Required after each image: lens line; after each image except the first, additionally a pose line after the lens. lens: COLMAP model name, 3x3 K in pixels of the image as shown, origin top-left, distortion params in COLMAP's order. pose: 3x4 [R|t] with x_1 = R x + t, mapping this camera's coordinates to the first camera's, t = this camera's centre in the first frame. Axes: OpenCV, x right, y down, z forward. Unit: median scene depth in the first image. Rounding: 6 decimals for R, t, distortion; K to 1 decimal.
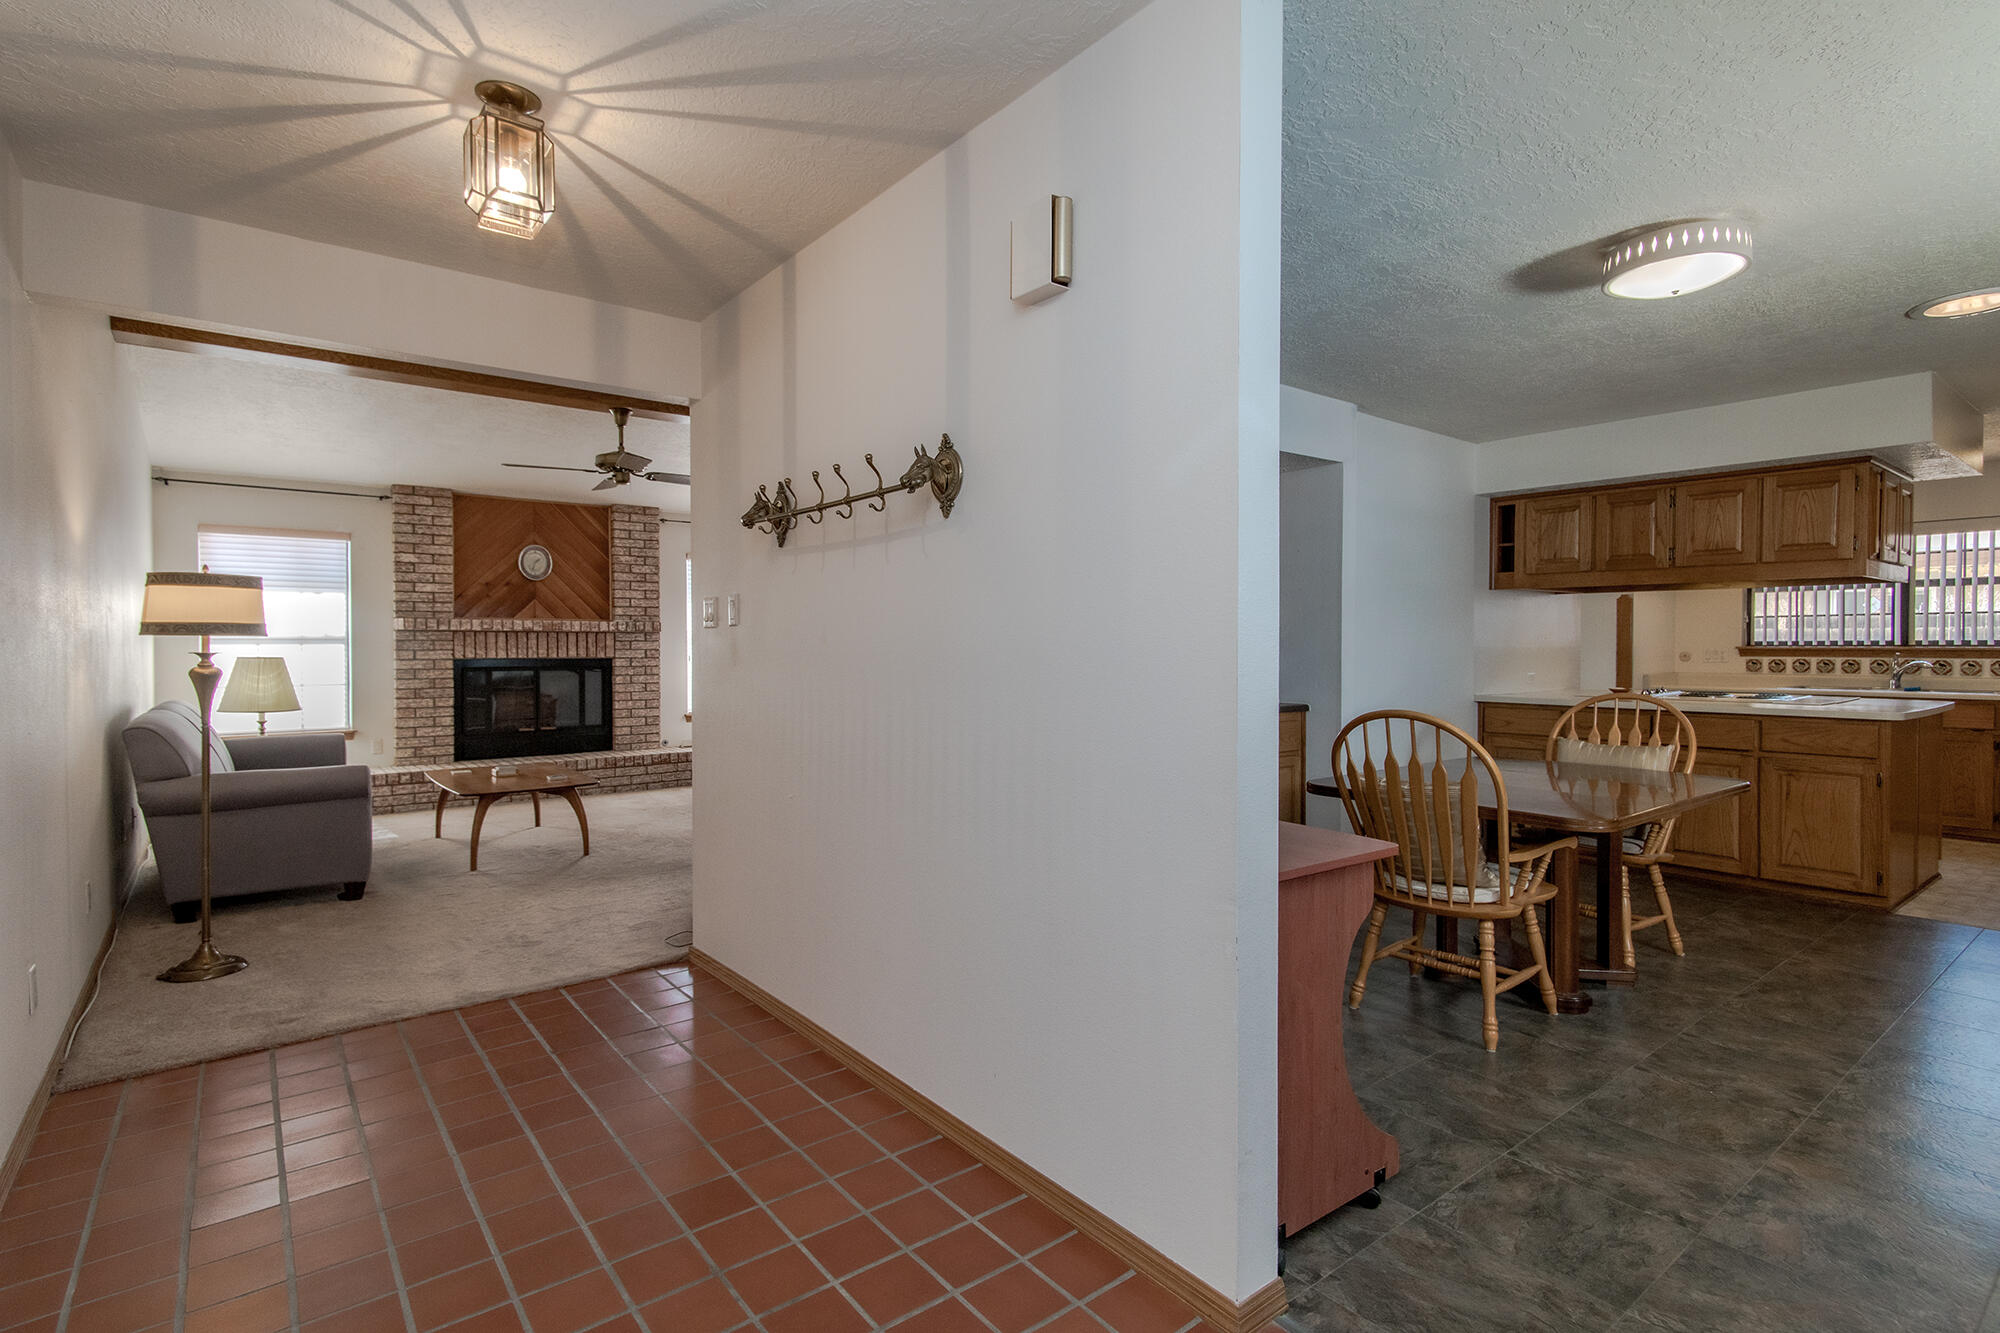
lens RADIAL K [[968.9, 0, 983.6], [0, 968.9, 662.5], [0, 0, 1]] dist [0.024936, -0.008072]
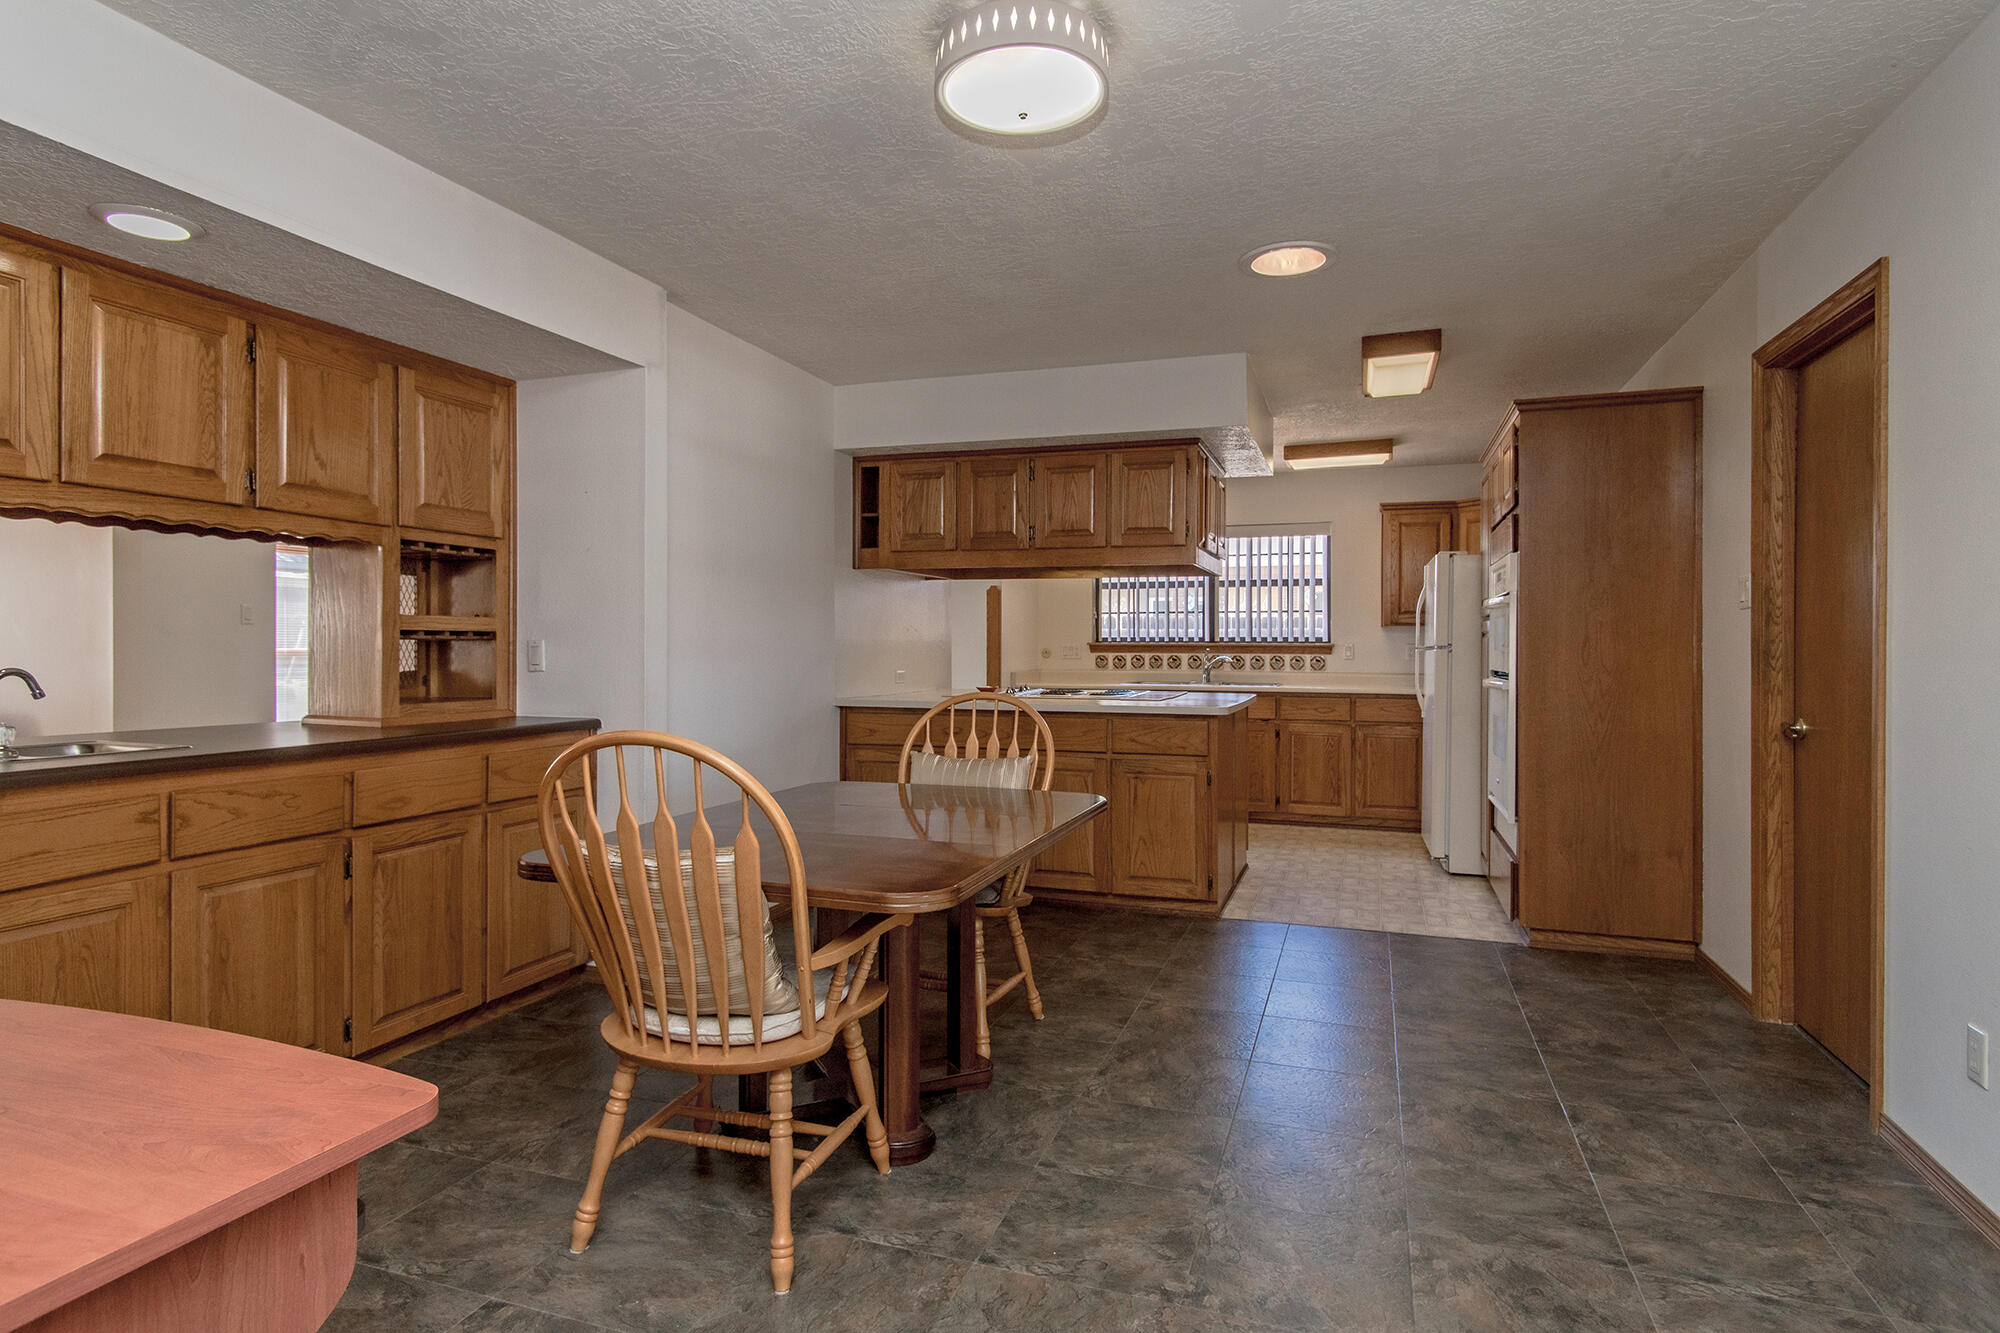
lens RADIAL K [[1054.7, 0, 1007.2], [0, 1054.7, 650.5], [0, 0, 1]] dist [-0.001335, -0.000308]
pose [[0.835116, 0.002460, 0.550068, 0.245329], [0.005716, 0.999897, -0.013150, 0.010948], [-0.550044, 0.014126, 0.835016, 0.333451]]
